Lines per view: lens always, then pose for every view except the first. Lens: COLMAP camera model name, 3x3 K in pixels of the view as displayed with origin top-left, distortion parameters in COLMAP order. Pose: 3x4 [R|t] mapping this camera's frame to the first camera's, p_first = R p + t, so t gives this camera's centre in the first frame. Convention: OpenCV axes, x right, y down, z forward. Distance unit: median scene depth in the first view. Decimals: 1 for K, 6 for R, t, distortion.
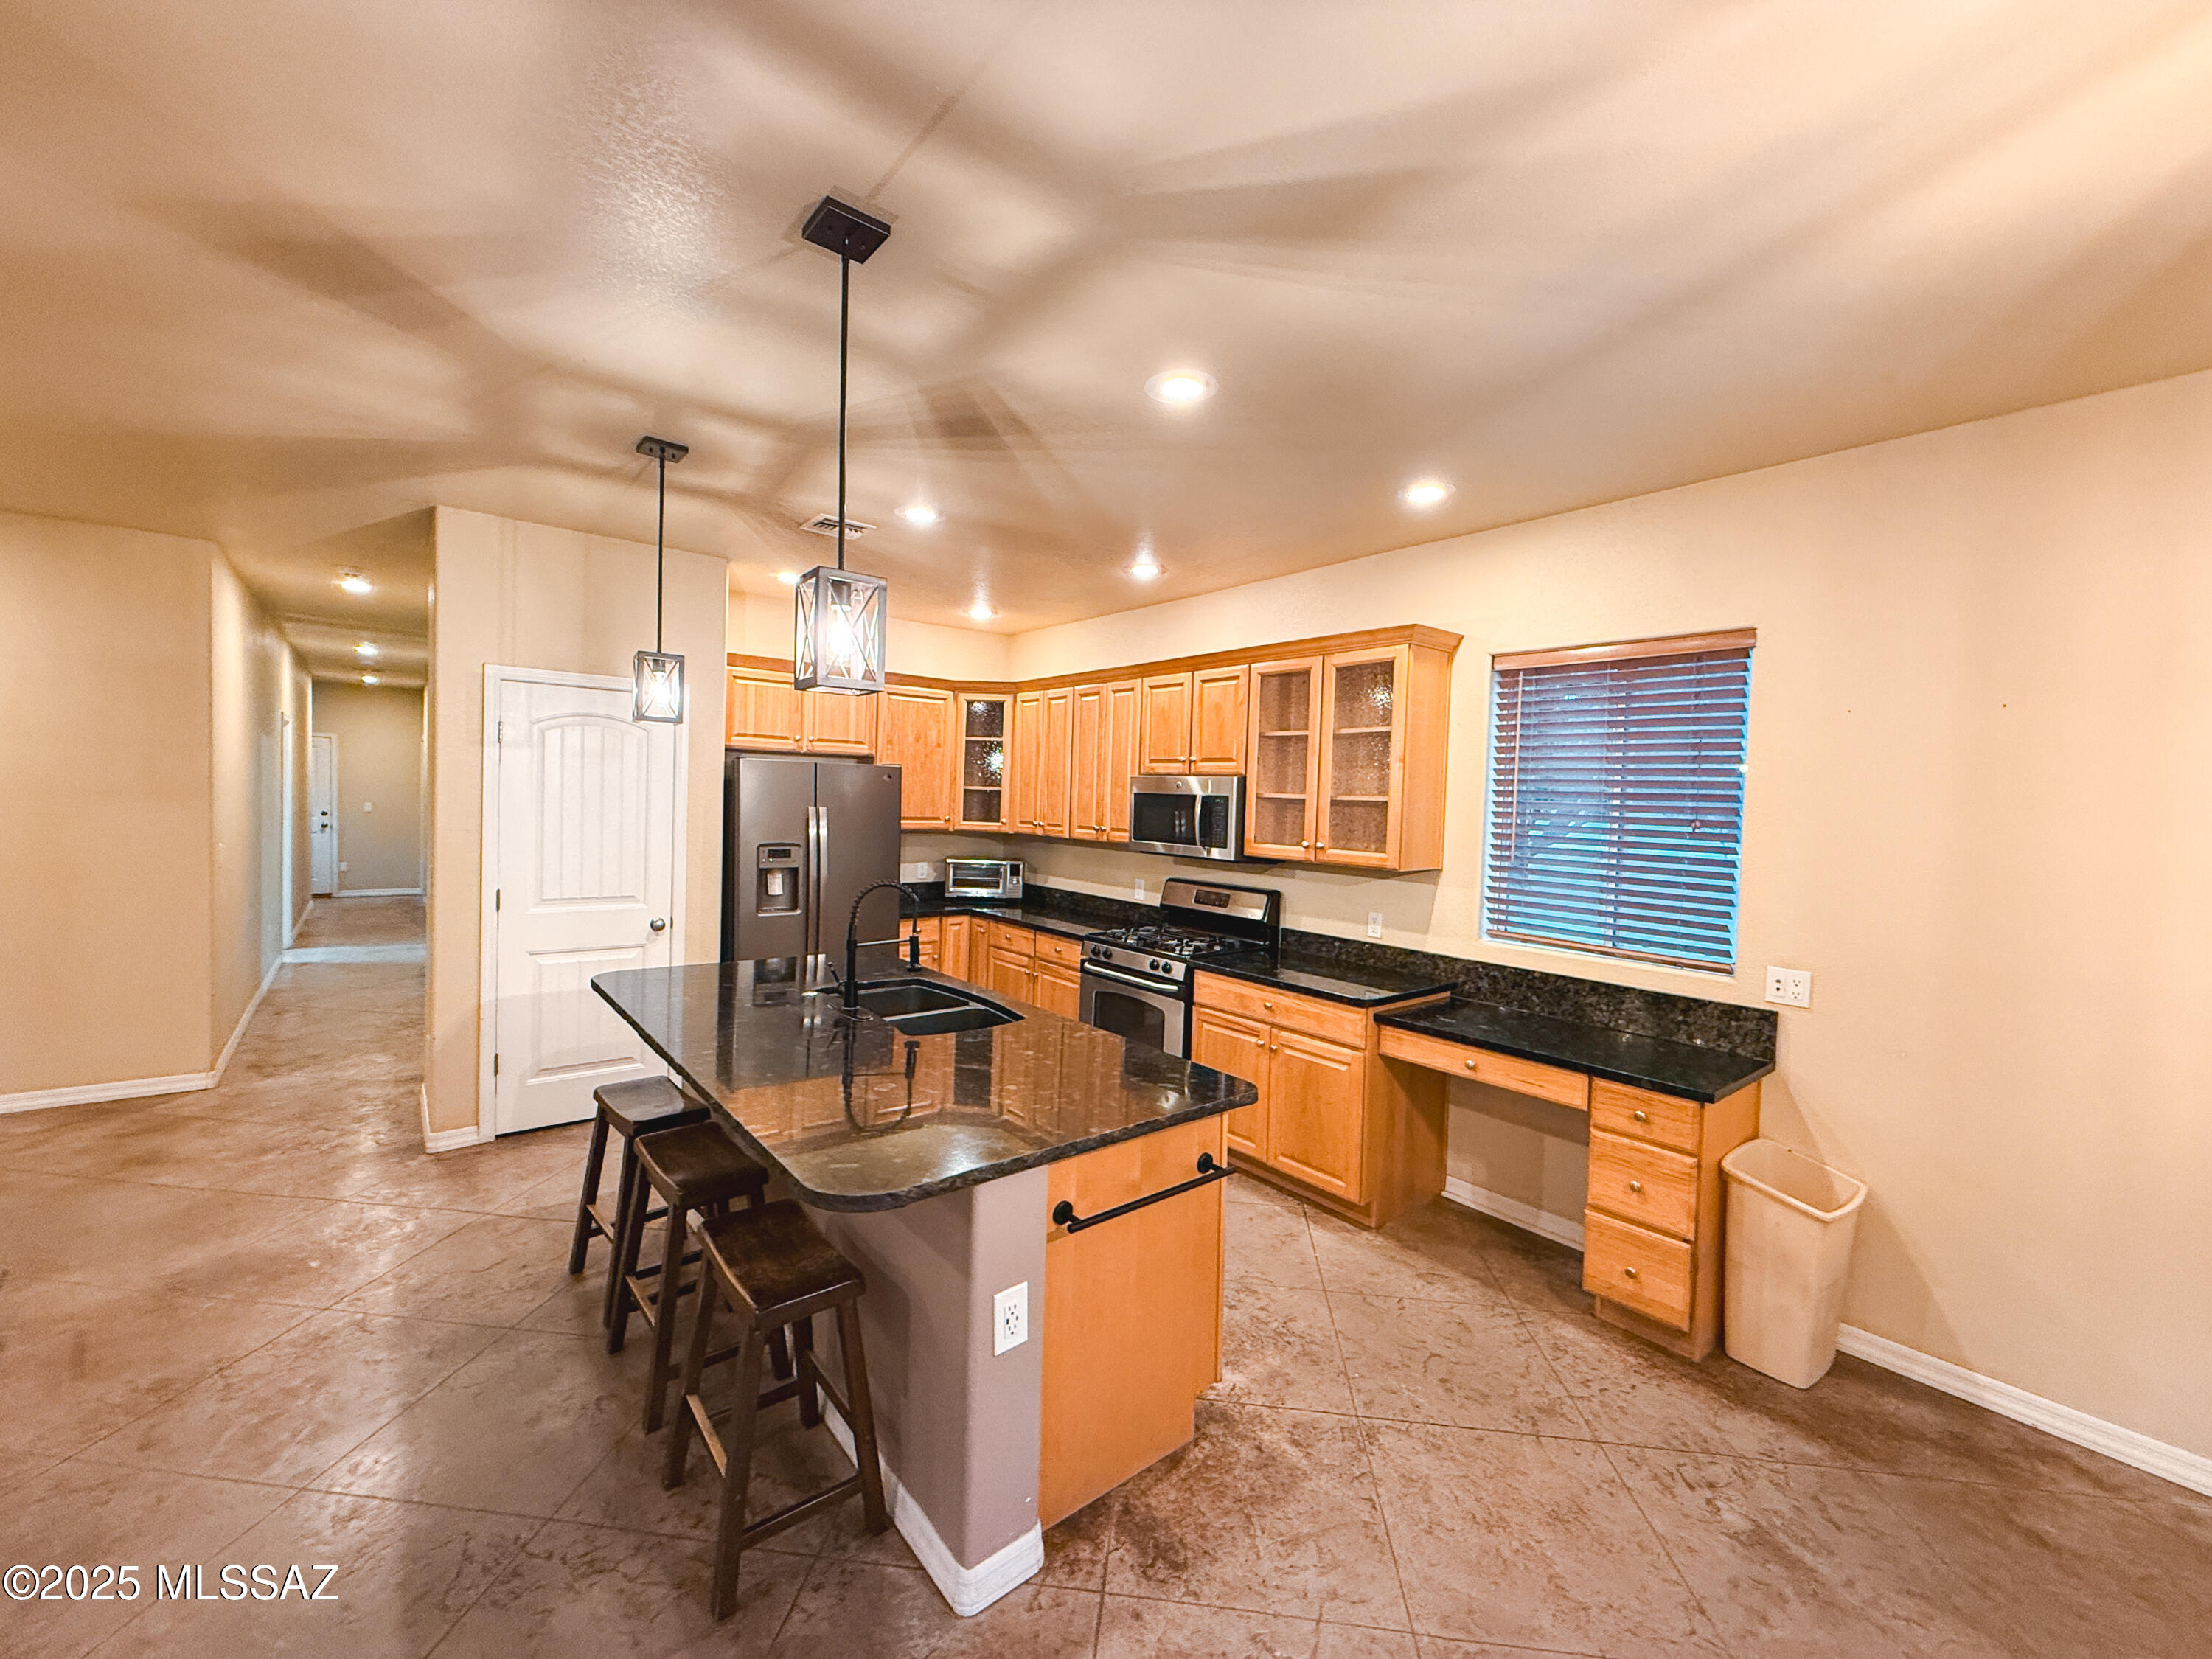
lens RADIAL K [[883.6, 0, 1107.7], [0, 883.6, 826.8], [0, 0, 1]] dist [-0.000617, 0.001096]
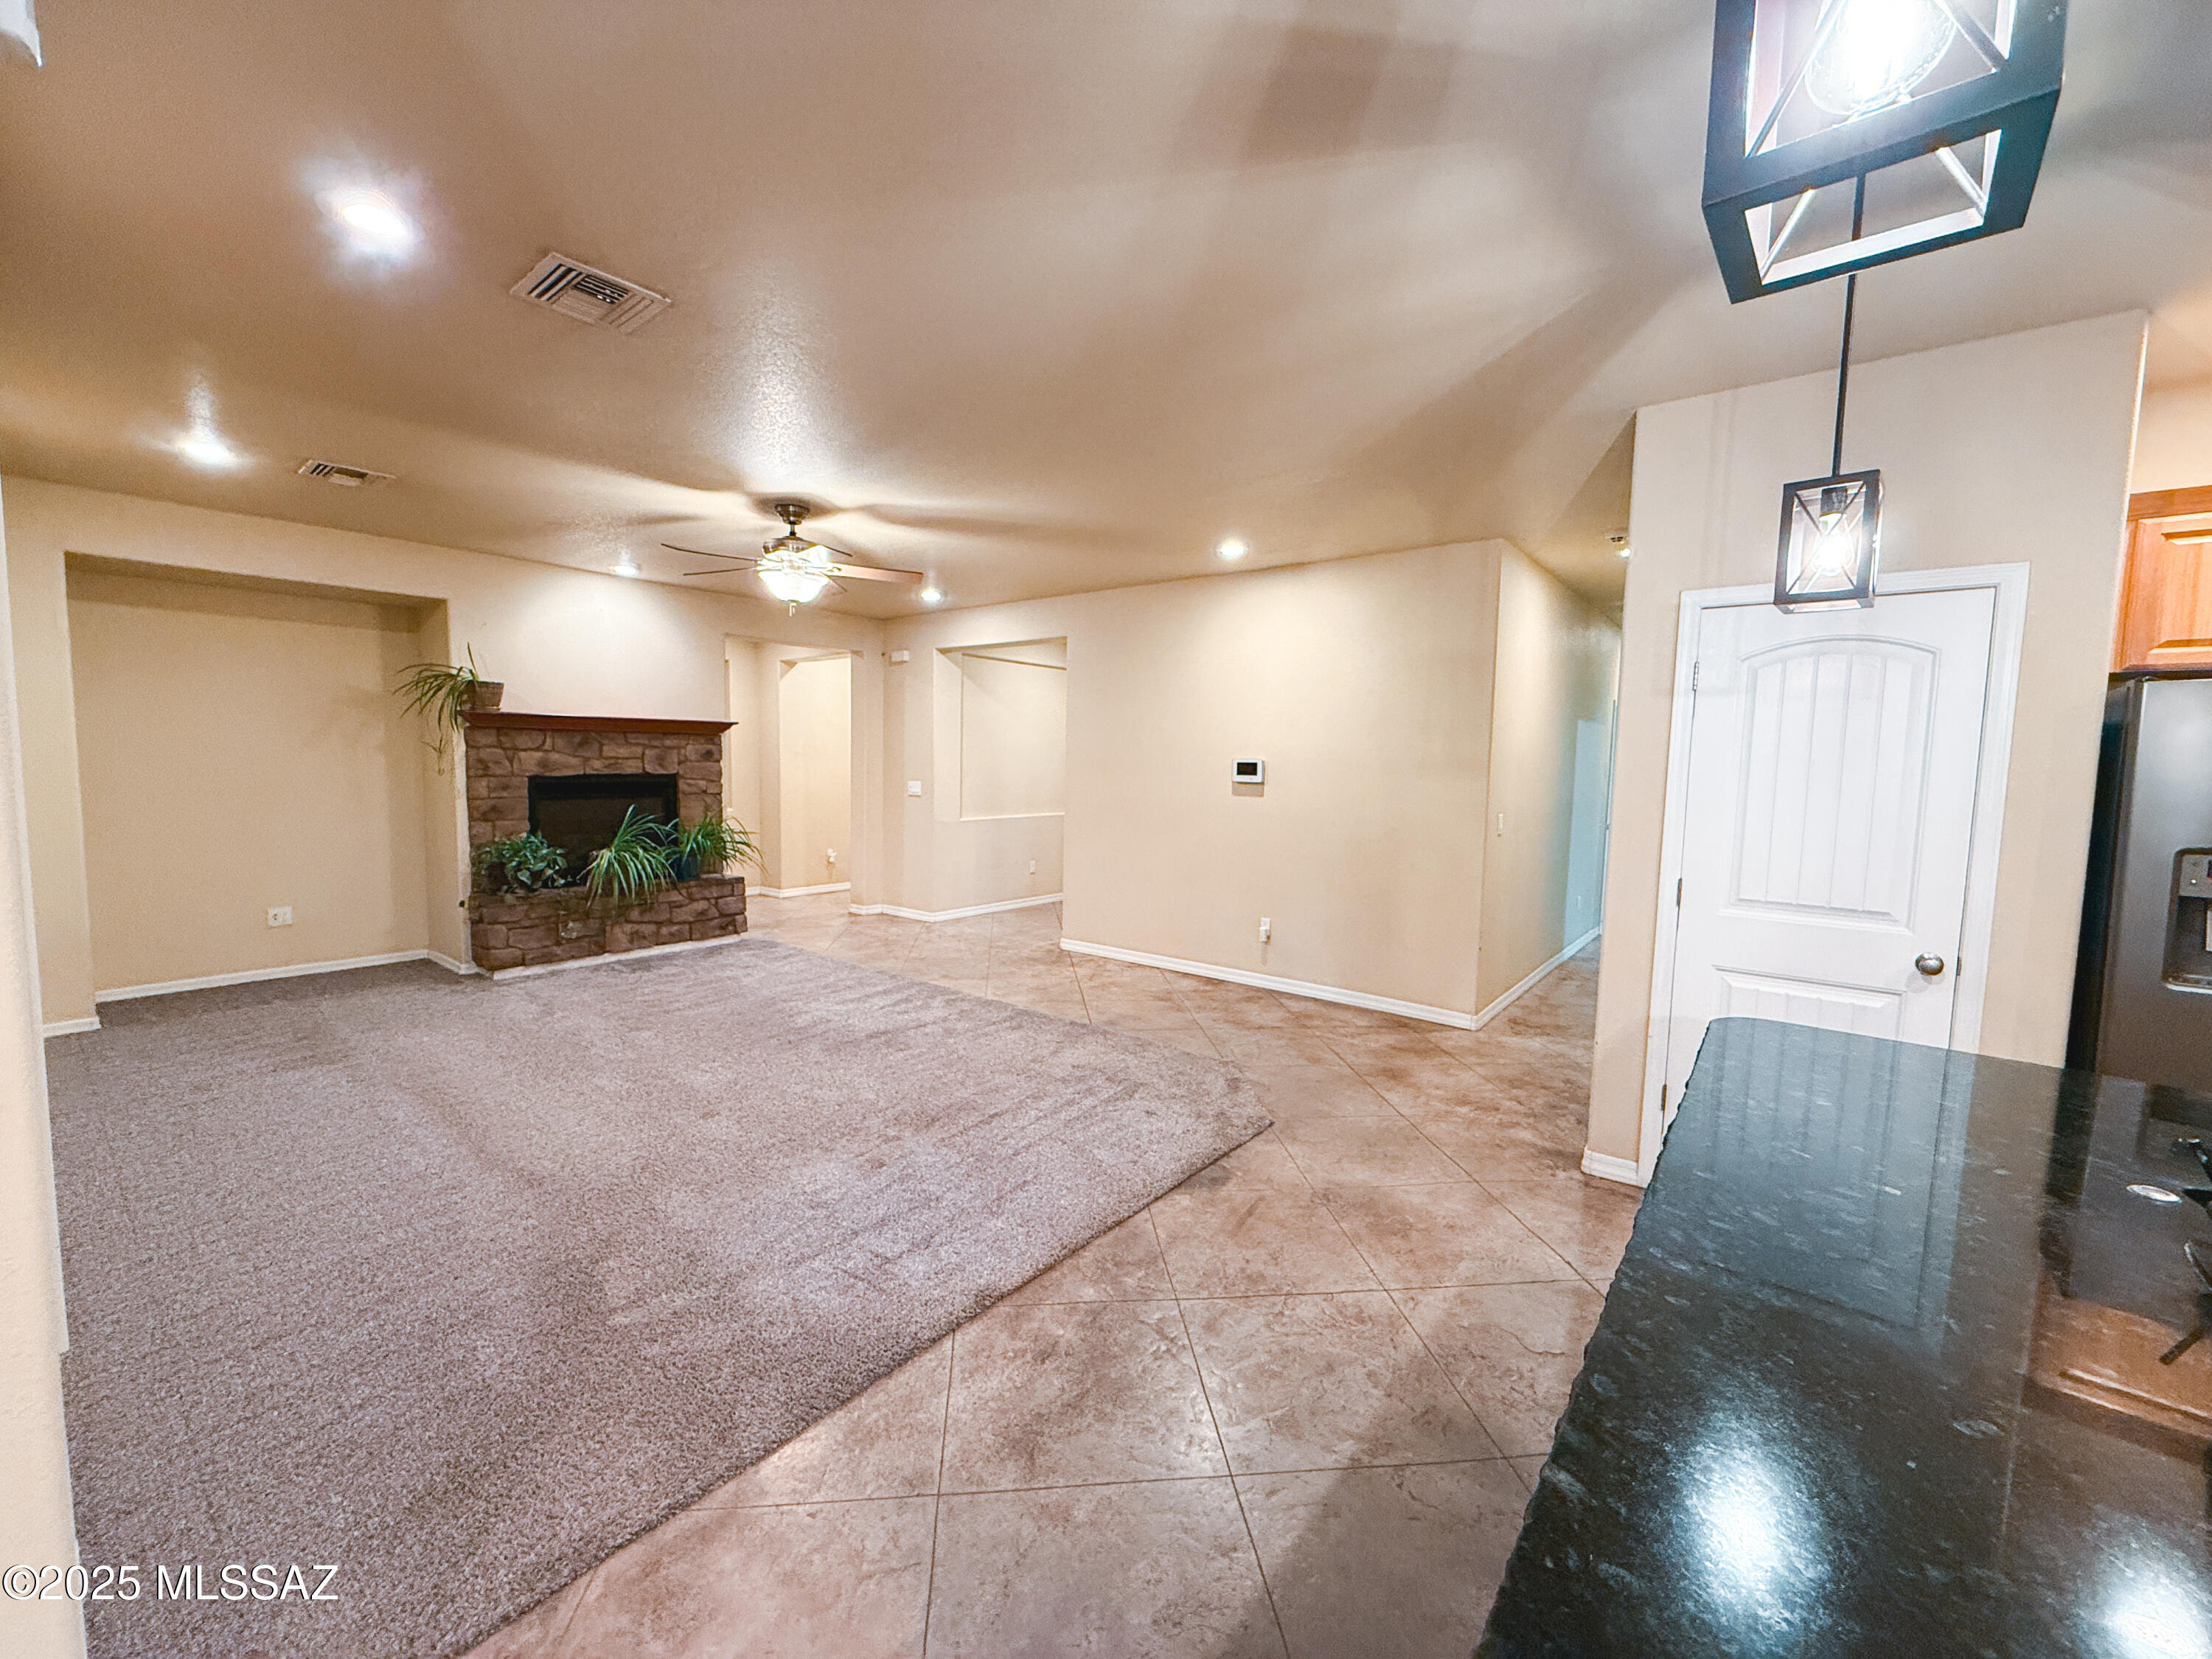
lens RADIAL K [[883.6, 0, 1100.1], [0, 883.6, 832.2], [0, 0, 1]] dist [-0.000617, 0.001096]
pose [[0.217560, 0.053454, -0.974582, -0.037963], [-0.049883, 0.997803, 0.043592, 0.020772], [0.974772, 0.039131, 0.219748, 0.325755]]
